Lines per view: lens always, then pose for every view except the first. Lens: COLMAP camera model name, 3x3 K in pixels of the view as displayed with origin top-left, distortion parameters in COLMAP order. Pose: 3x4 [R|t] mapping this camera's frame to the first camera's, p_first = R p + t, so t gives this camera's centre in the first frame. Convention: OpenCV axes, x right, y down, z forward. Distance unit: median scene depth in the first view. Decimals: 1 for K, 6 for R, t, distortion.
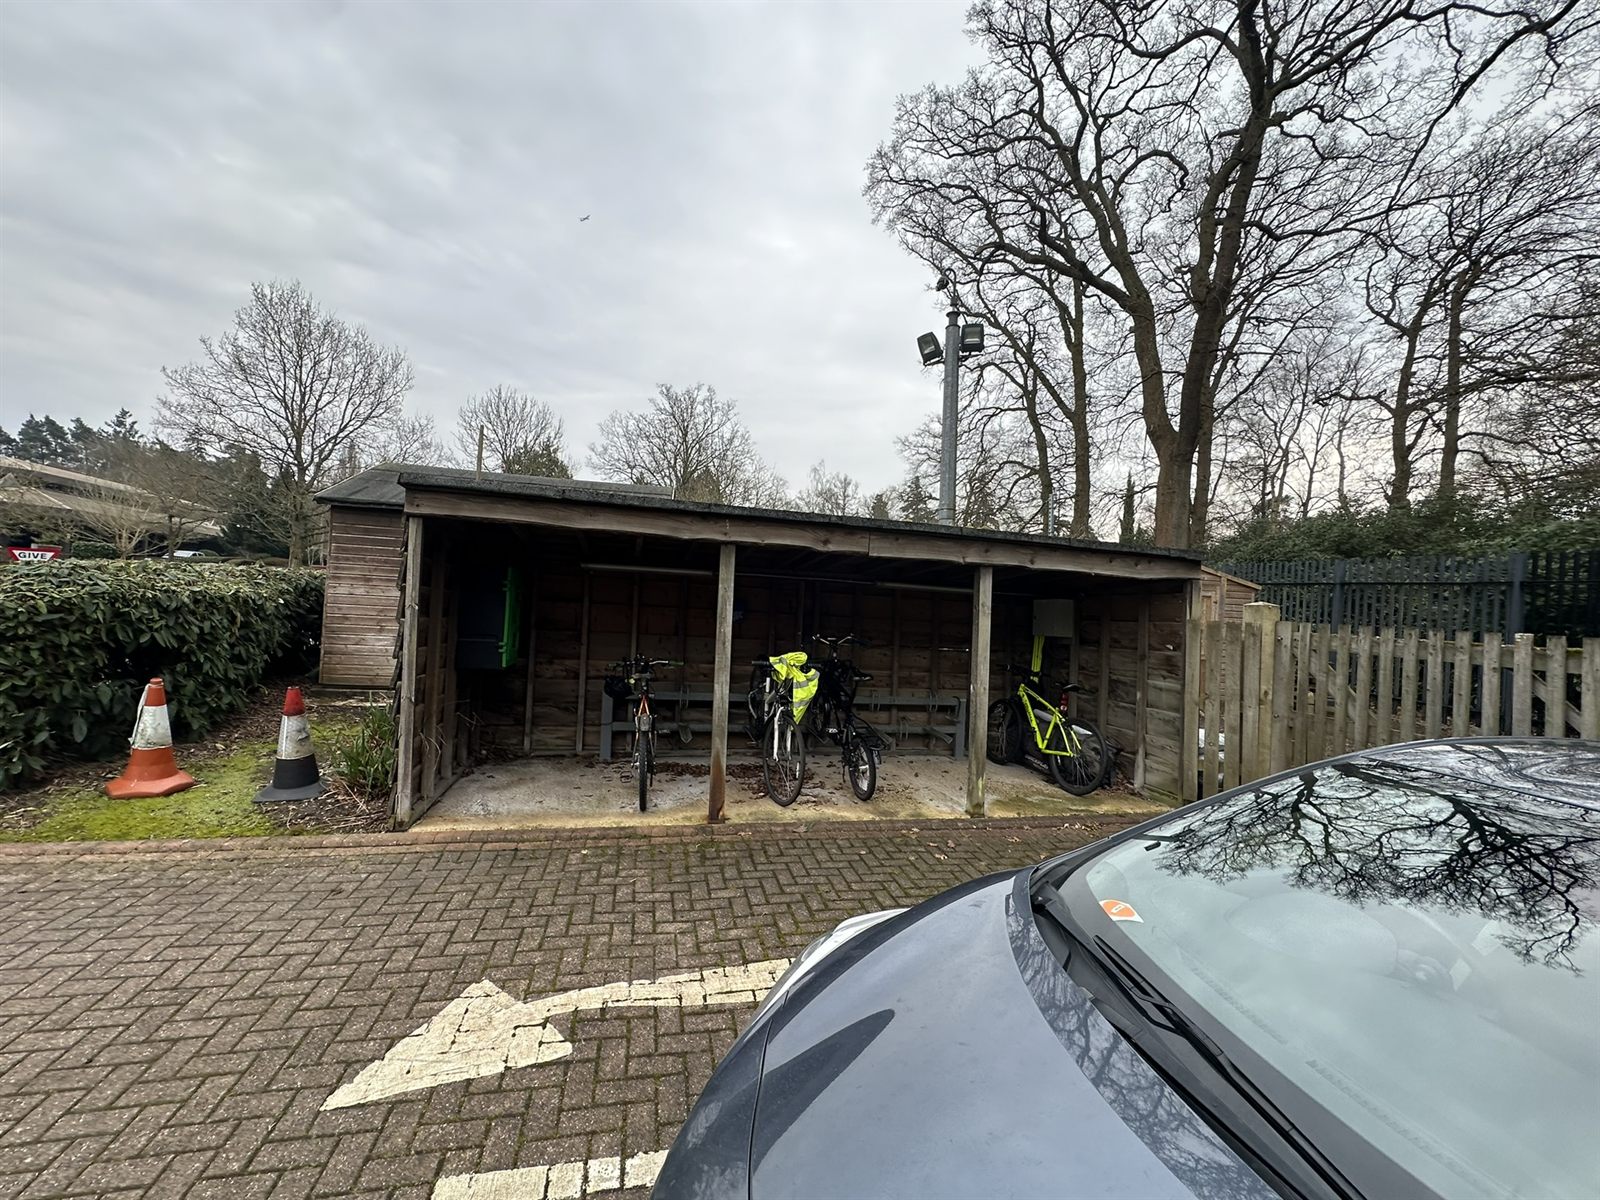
lens RADIAL K [[623.9, 0, 803.9], [0, 623.9, 607.9], [0, 0, 1]] dist [0.001925, 0.000174]
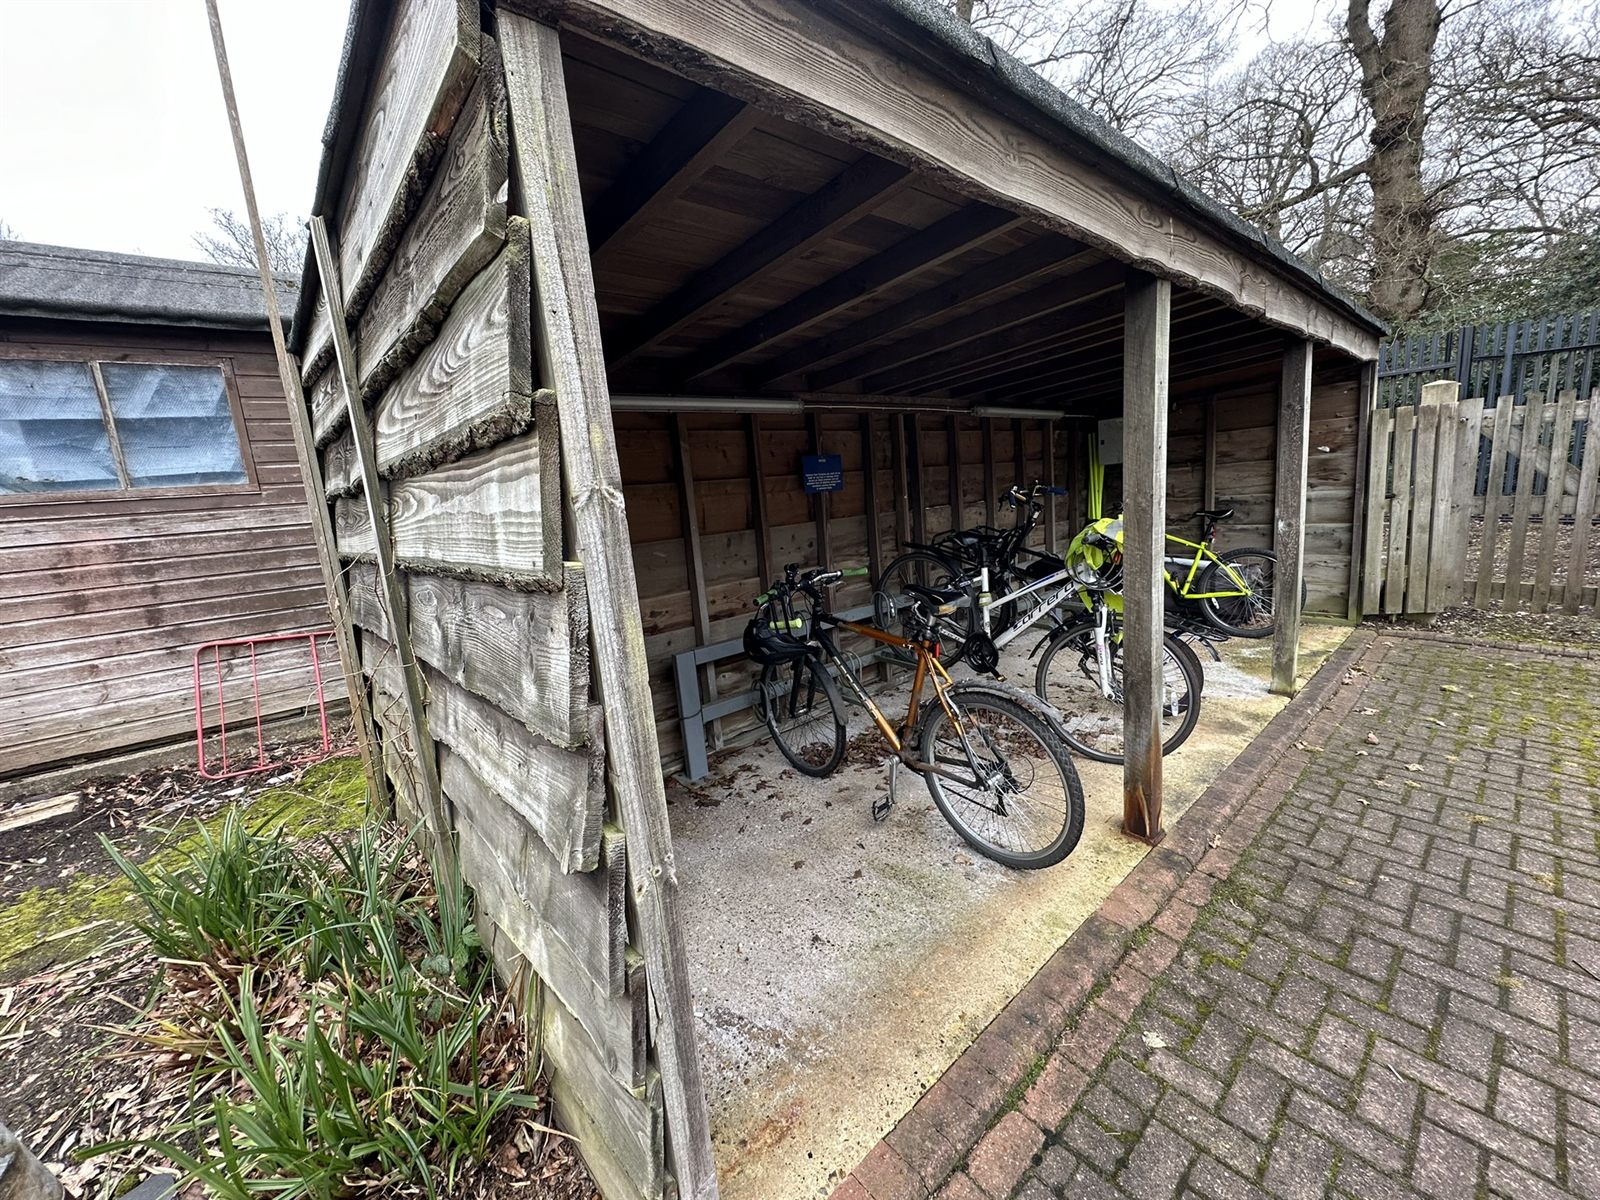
lens RADIAL K [[623.9, 0, 796.2], [0, 623.9, 601.2], [0, 0, 1]] dist [0.001925, 0.000174]
pose [[0.877715, -0.204474, 0.433368, -0.604637], [0.123521, 0.970368, 0.207673, -0.003868], [-0.462990, -0.128748, 0.876963, 0.701543]]
